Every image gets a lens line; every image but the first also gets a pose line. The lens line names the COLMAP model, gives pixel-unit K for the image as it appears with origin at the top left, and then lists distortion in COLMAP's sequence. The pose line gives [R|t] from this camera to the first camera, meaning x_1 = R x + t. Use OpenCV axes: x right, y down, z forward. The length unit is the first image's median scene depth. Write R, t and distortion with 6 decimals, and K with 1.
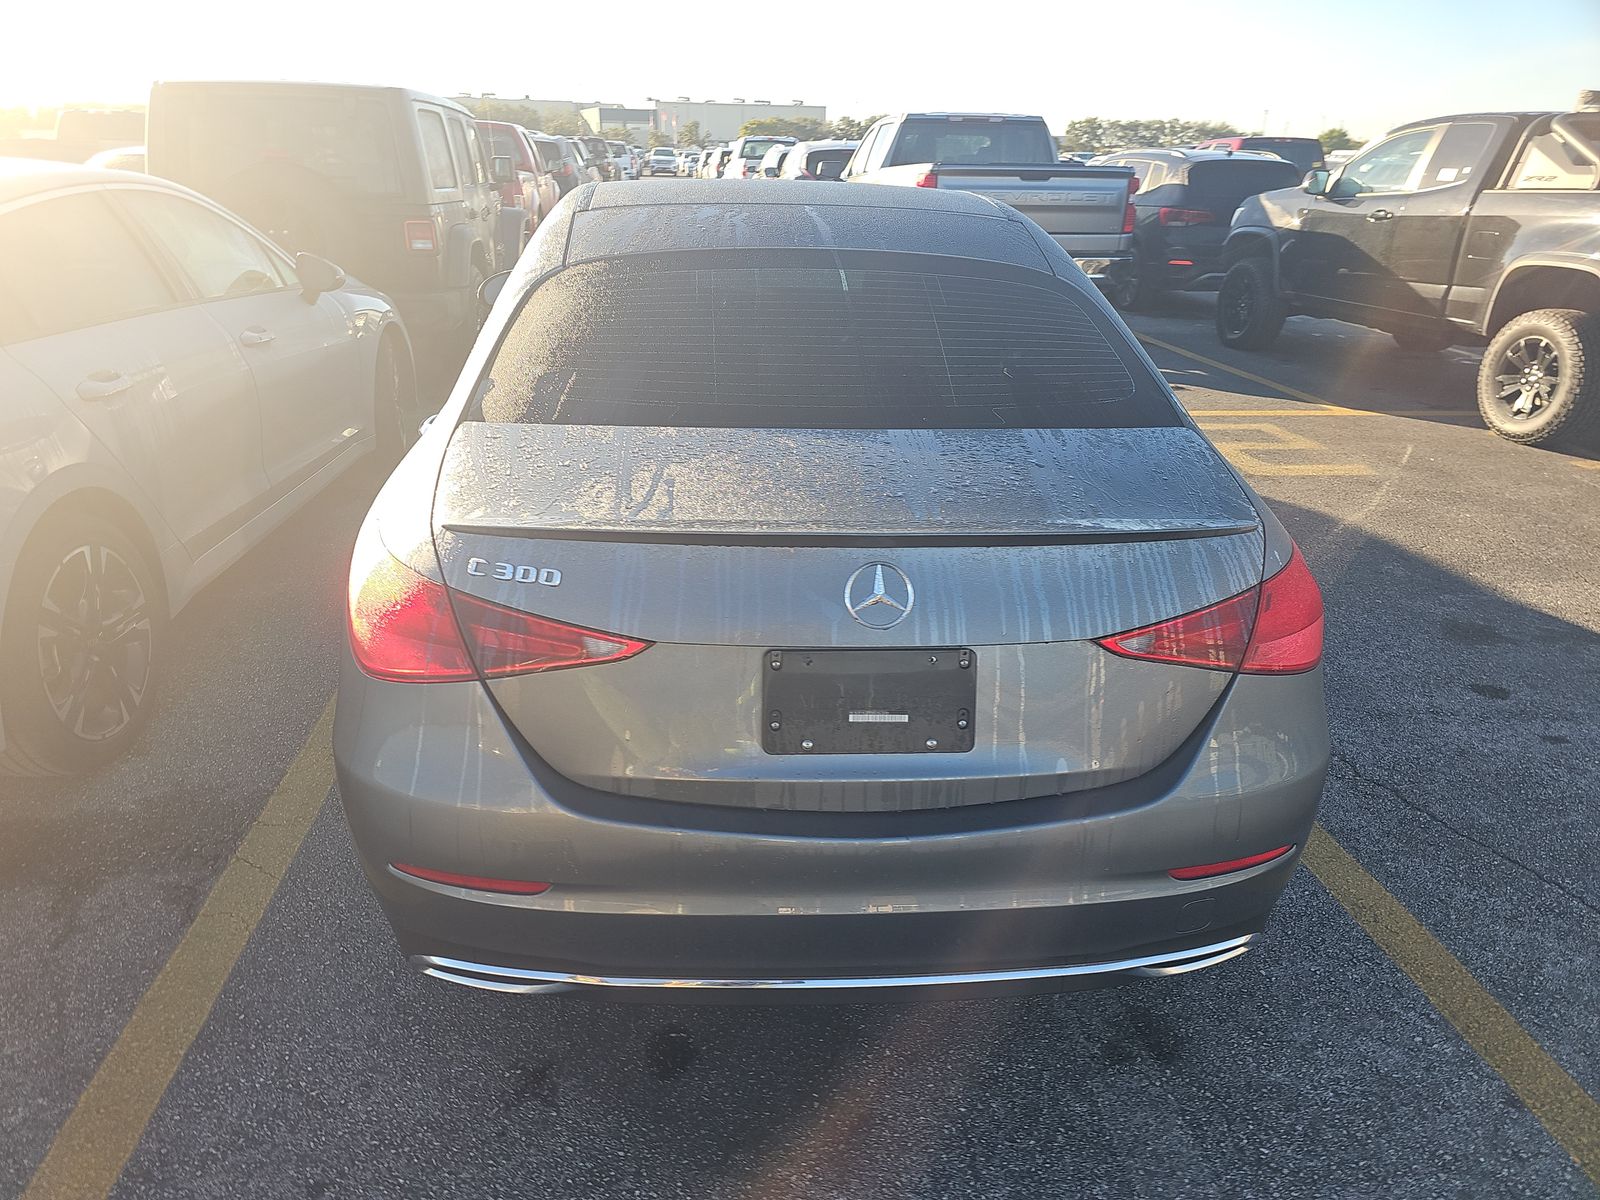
lens RADIAL K [[1079.2, 0, 778.0], [0, 1079.2, 602.9], [0, 0, 1]] dist [0.053537, -0.059581]
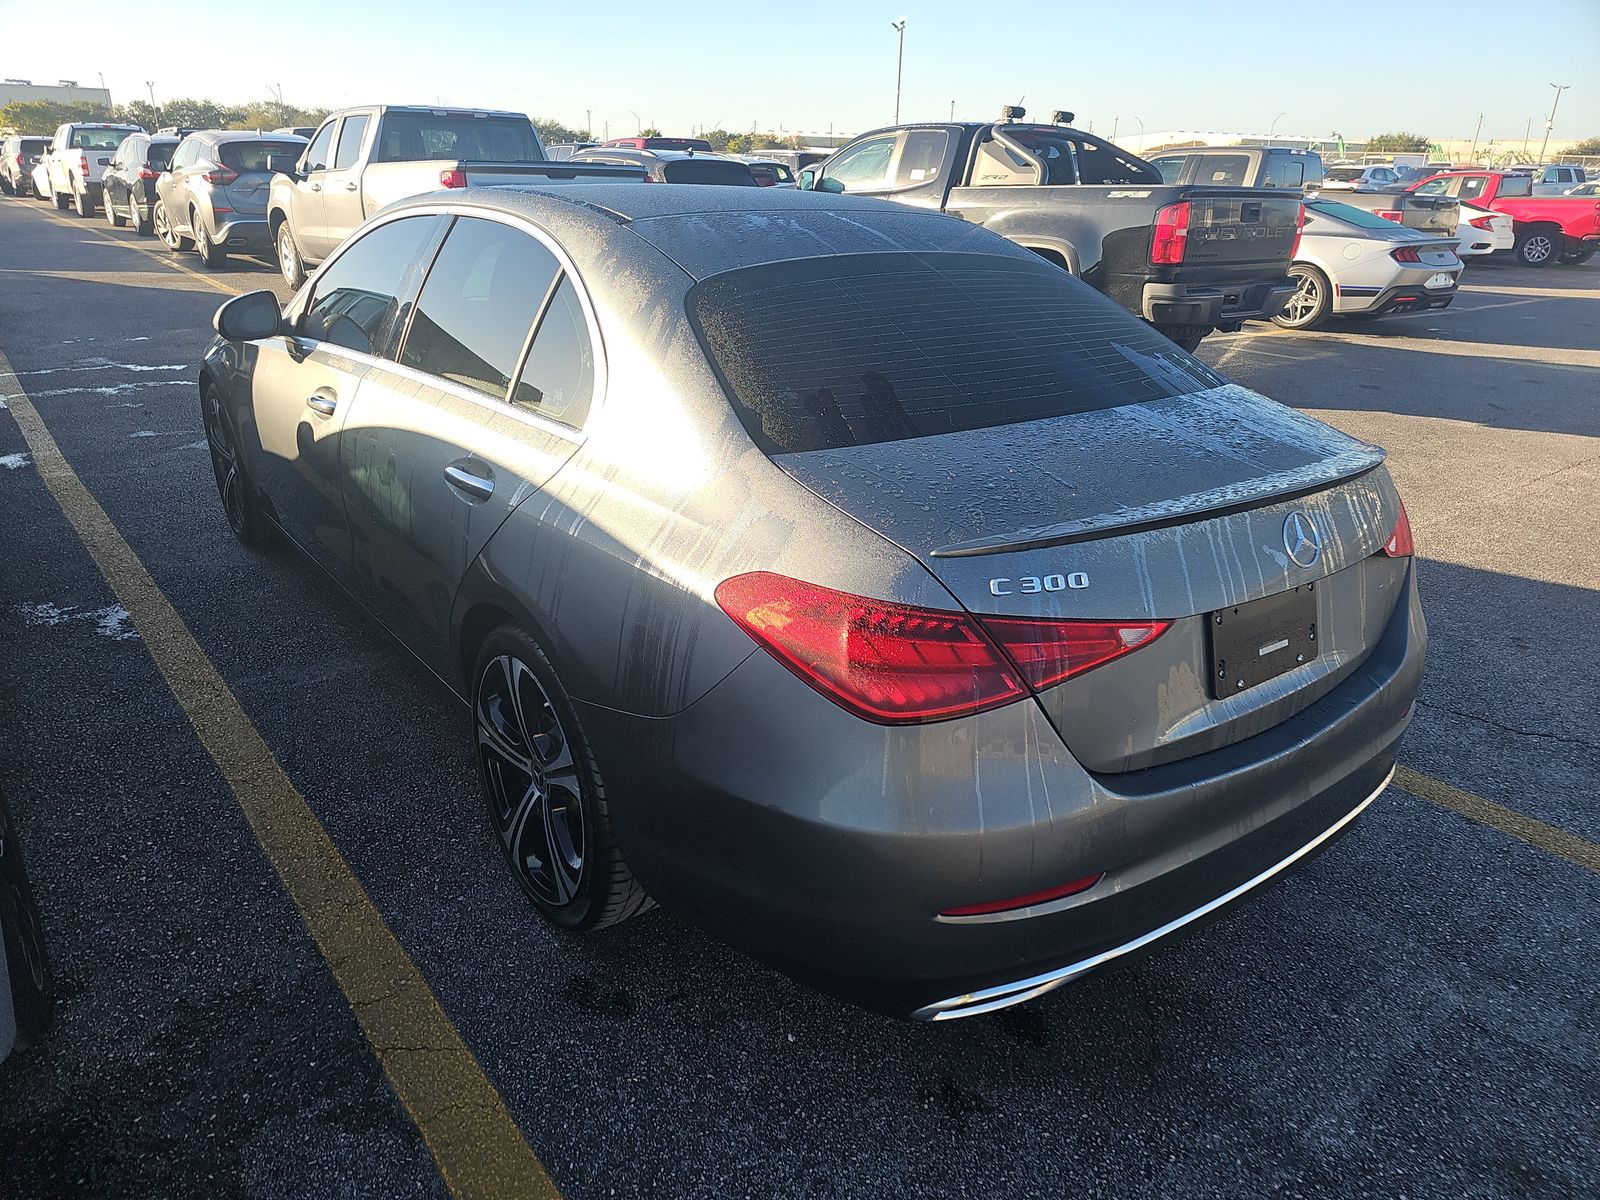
lens RADIAL K [[1079.2, 0, 778.0], [0, 1079.2, 602.9], [0, 0, 1]] dist [0.053537, -0.059581]
pose [[0.837554, -0.201882, 0.507687, -0.252455], [0.199328, 0.978088, 0.060096, -0.031464], [-0.508695, 0.050863, 0.859443, 0.066596]]
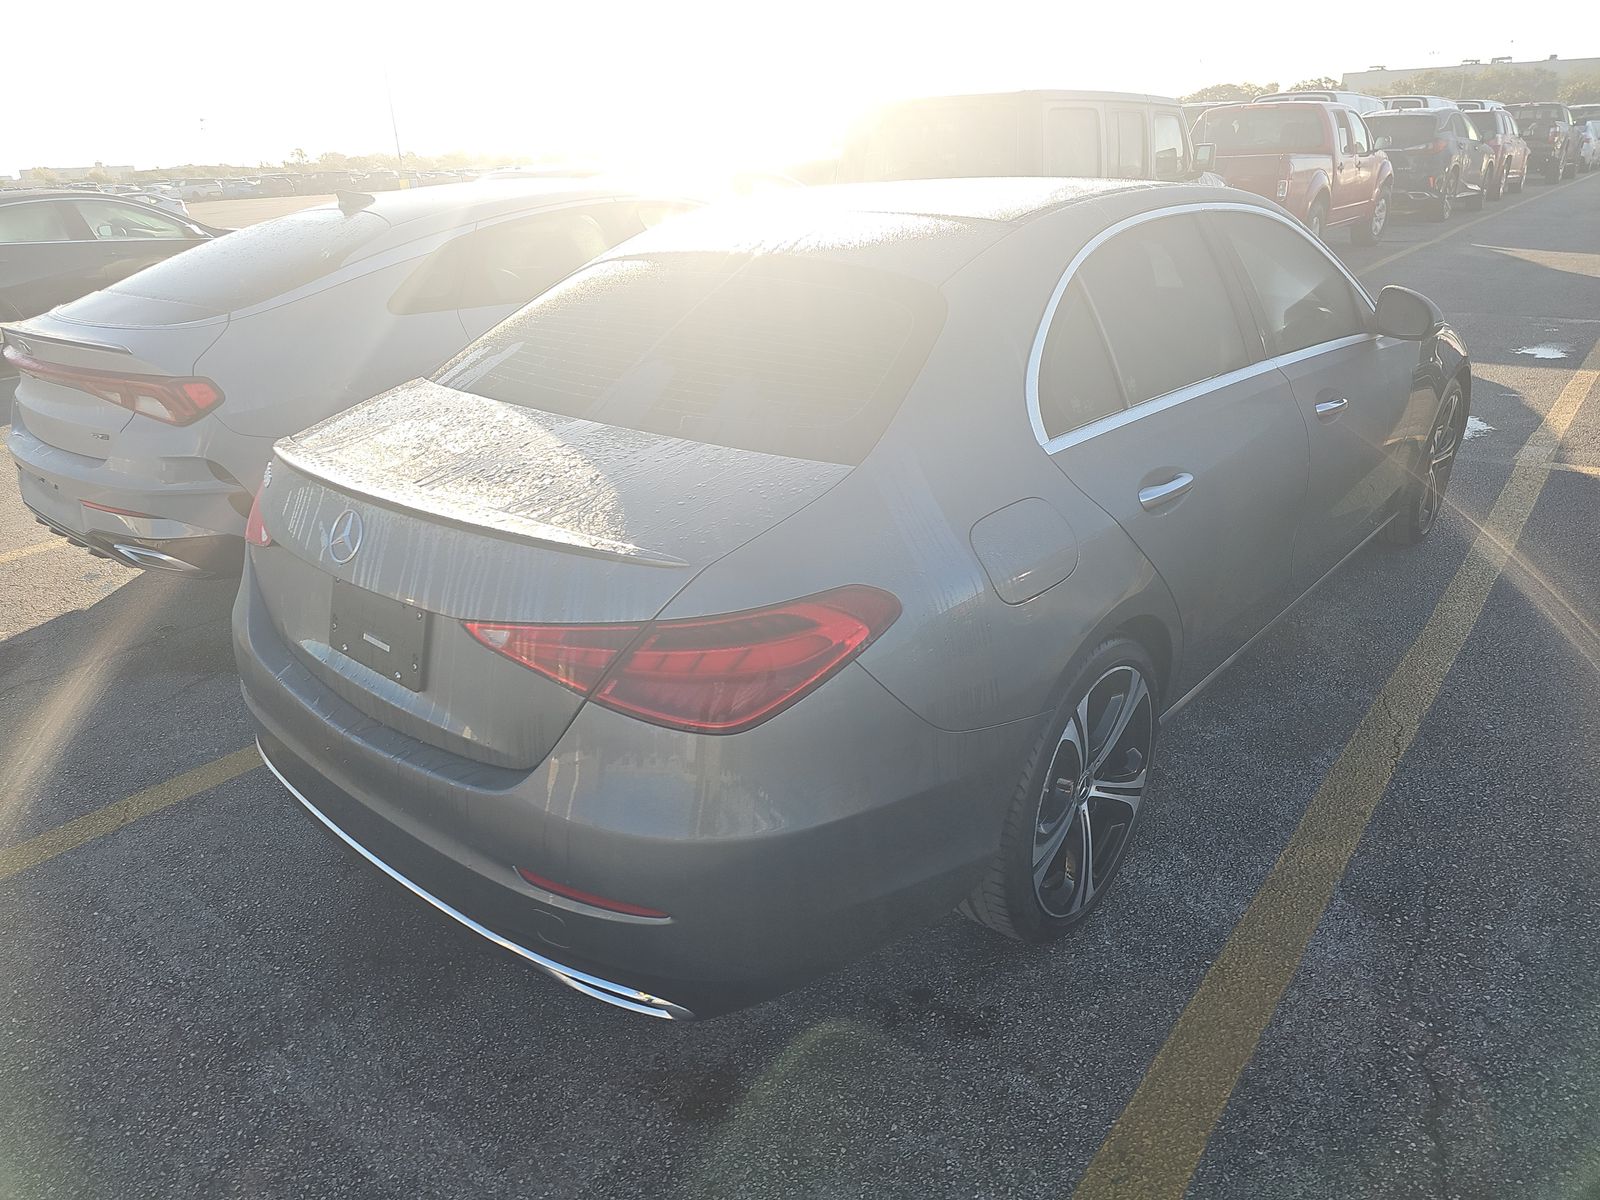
lens RADIAL K [[1080.5, 0, 800.0], [0, 1080.5, 600.0], [0, 0, 1]] dist [0.046310, -0.045622]
pose [[0.685420, 0.223258, -0.693077, 0.338011], [-0.241361, 0.967684, 0.073022, -0.039503], [0.686982, 0.117231, 0.717156, 0.114083]]
